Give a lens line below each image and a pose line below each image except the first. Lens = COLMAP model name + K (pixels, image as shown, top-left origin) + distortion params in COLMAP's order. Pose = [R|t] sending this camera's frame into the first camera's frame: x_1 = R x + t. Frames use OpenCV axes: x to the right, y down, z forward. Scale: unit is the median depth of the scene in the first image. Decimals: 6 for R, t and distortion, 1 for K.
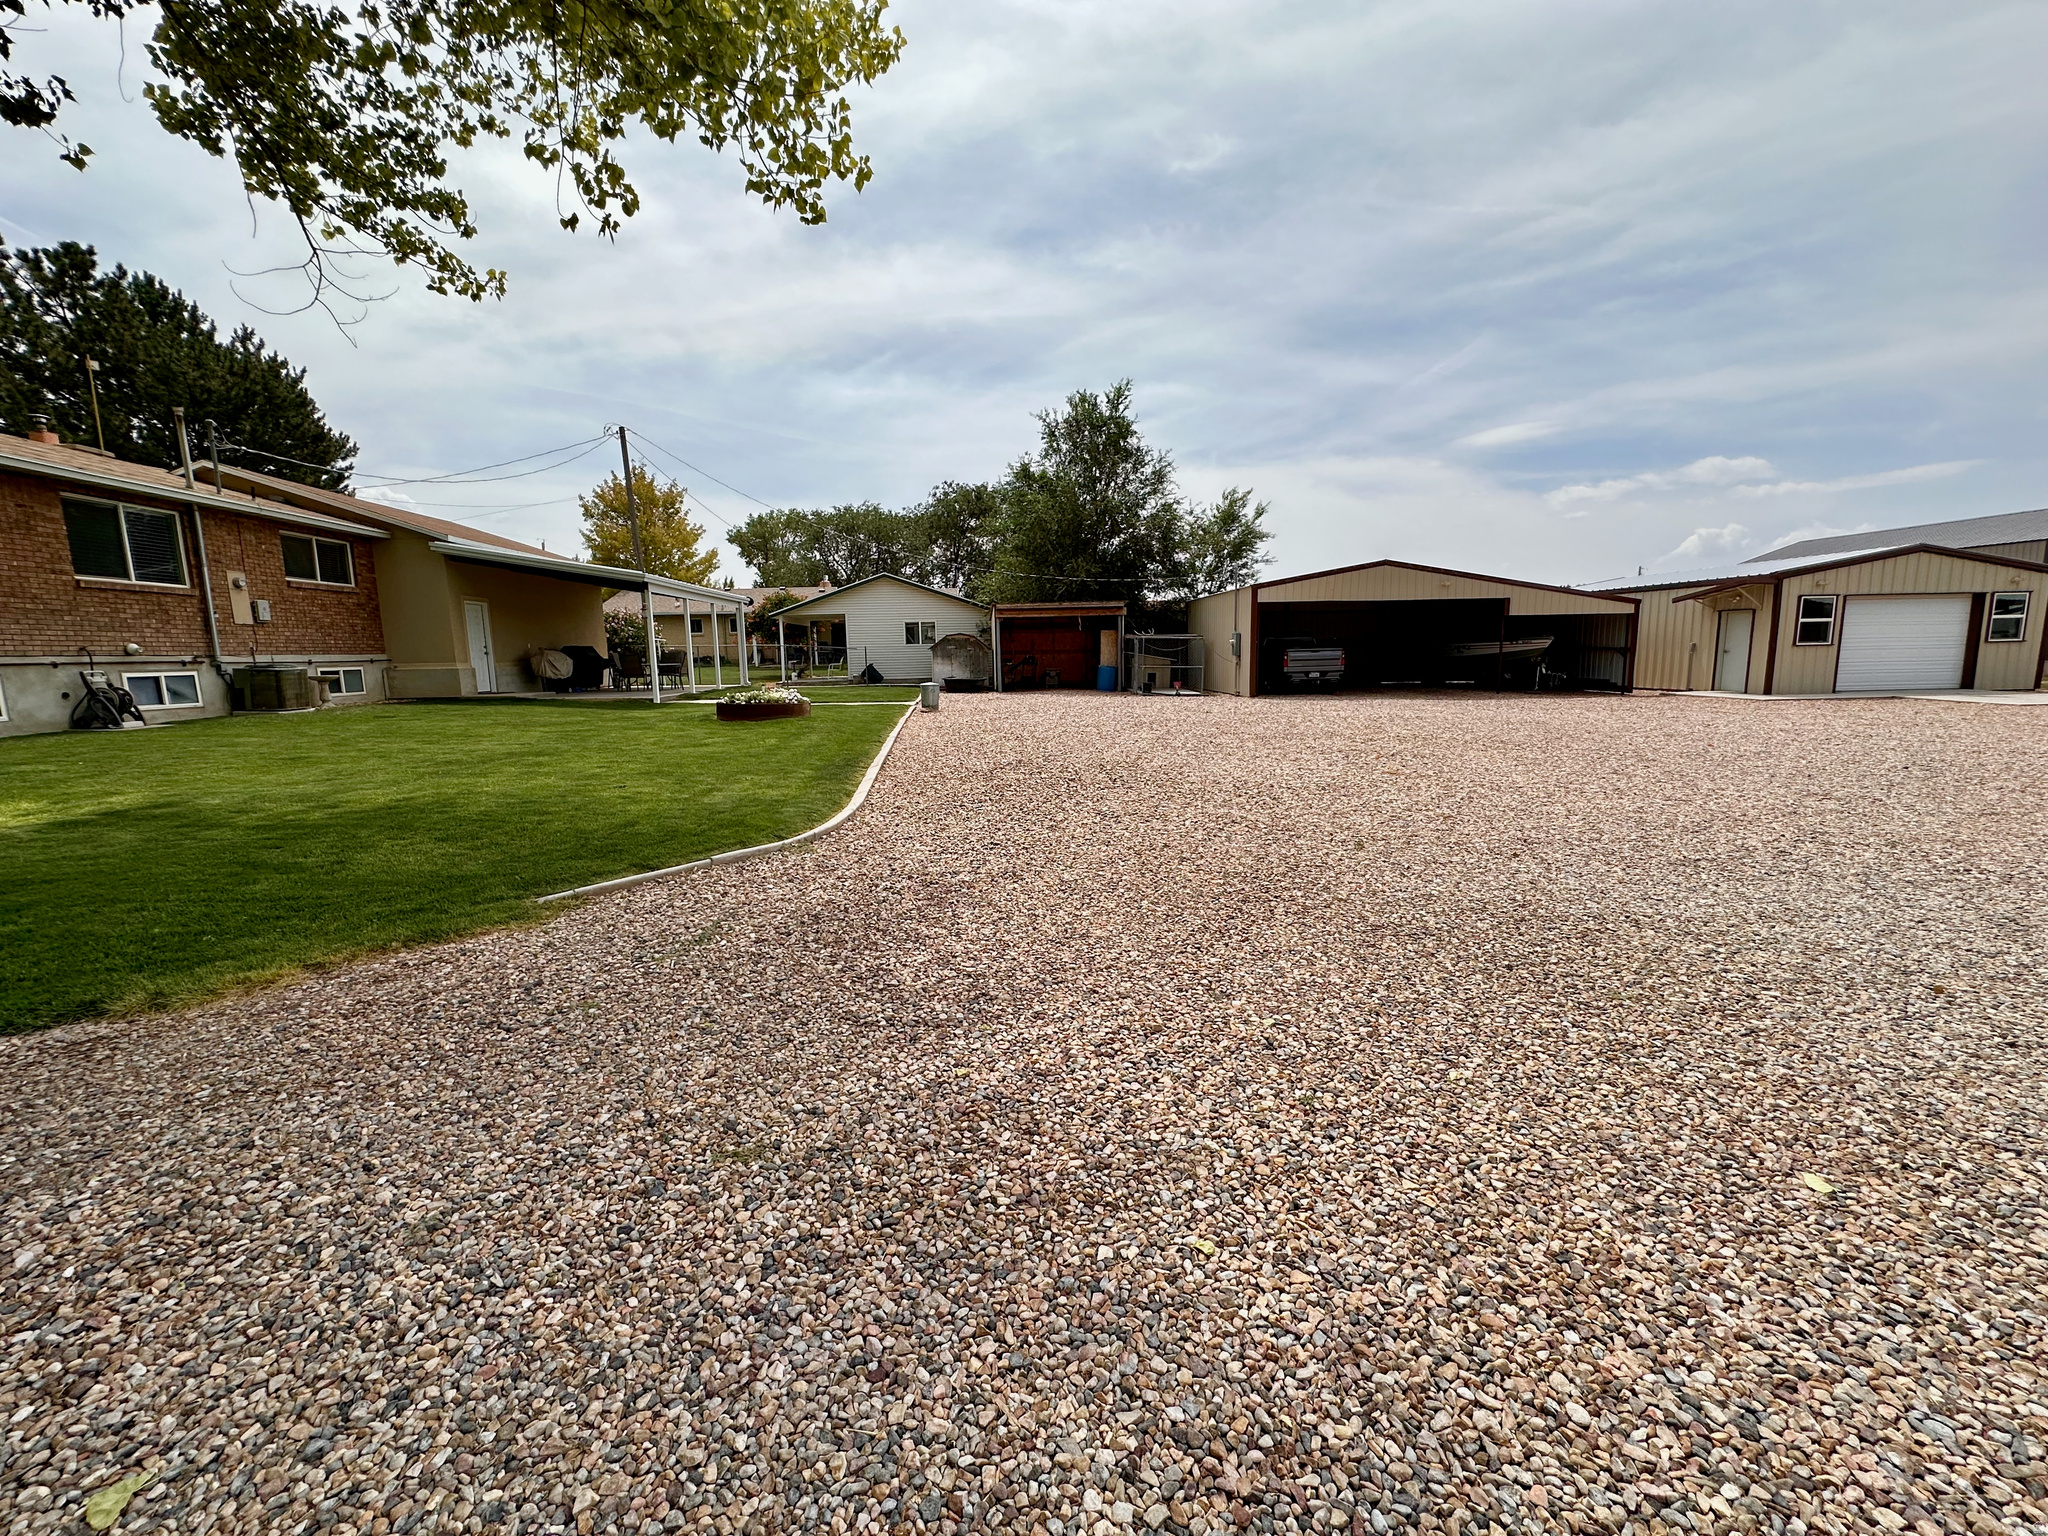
lens RADIAL K [[820.9, 0, 1013.0], [0, 820.9, 770.8], [0, 0, 1]] dist [-0.003993, 0.001195]
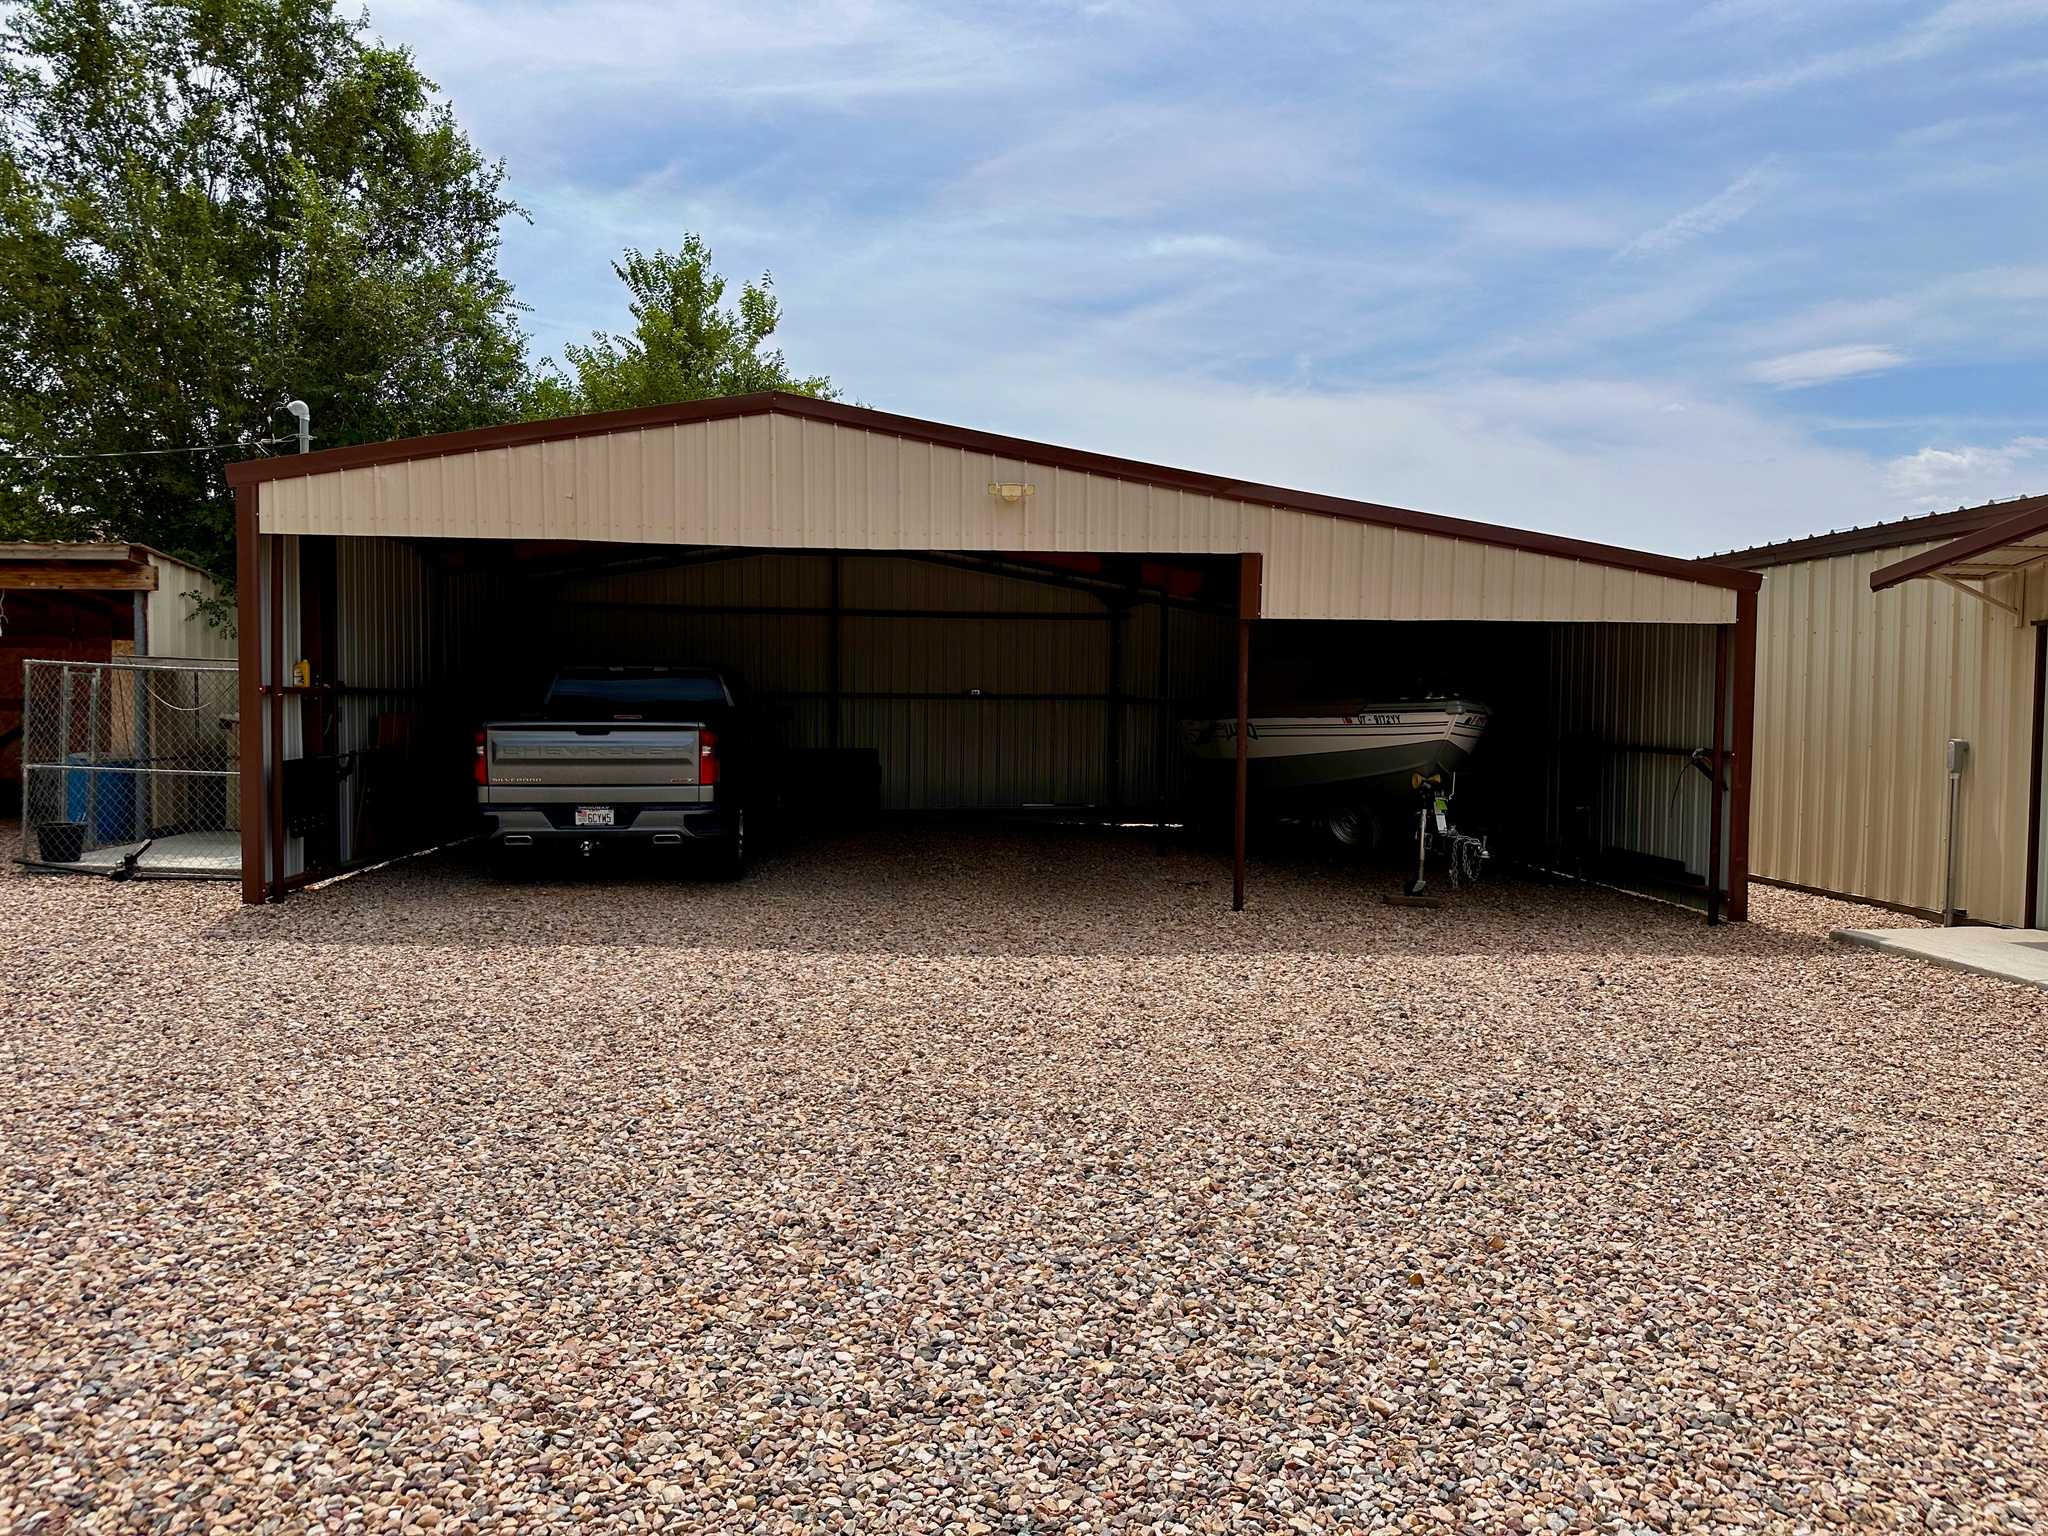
lens RADIAL K [[1443.1, 0, 1027.1], [0, 1443.1, 772.3], [0, 0, 1]] dist [-0.006924, -0.000077]
pose [[0.999497, 0.029529, 0.011597, 1.258757], [-0.028176, 0.994259, -0.103228, -0.215218], [-0.014578, 0.102849, 0.994590, 1.299215]]
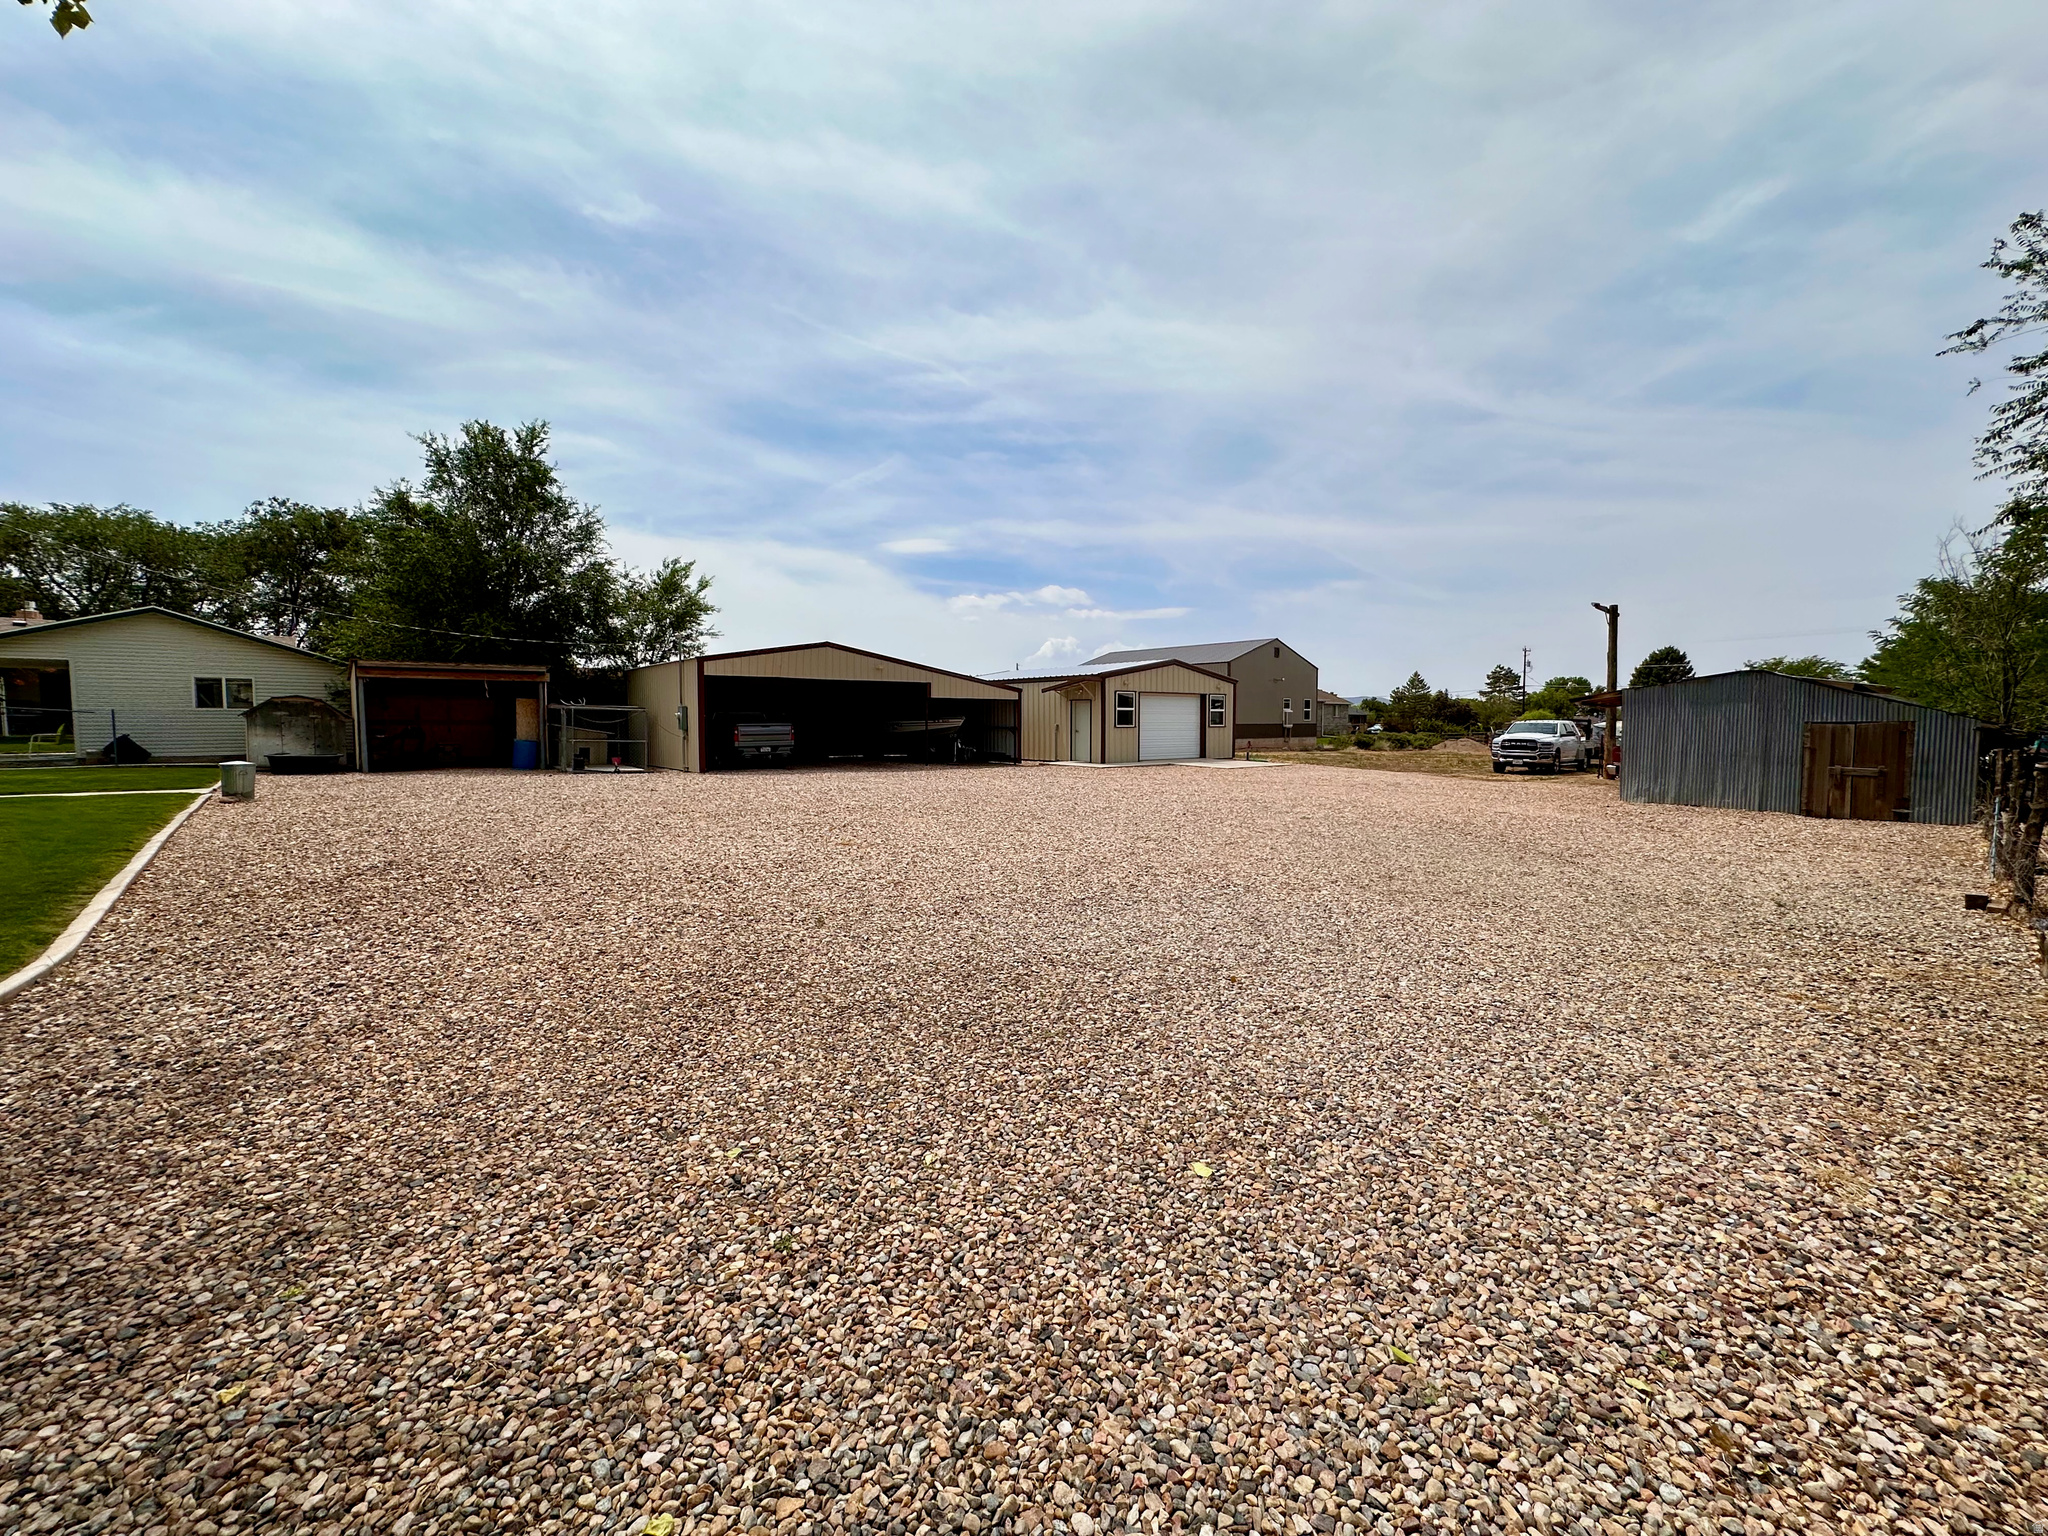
lens RADIAL K [[820.9, 0, 1024.3], [0, 820.9, 791.8], [0, 0, 1]] dist [-0.003993, 0.001195]
pose [[0.793722, -0.032491, 0.607413, 0.021891], [0.072103, 0.996558, -0.040913, -0.005444], [-0.603993, 0.076270, 0.793332, 0.054619]]
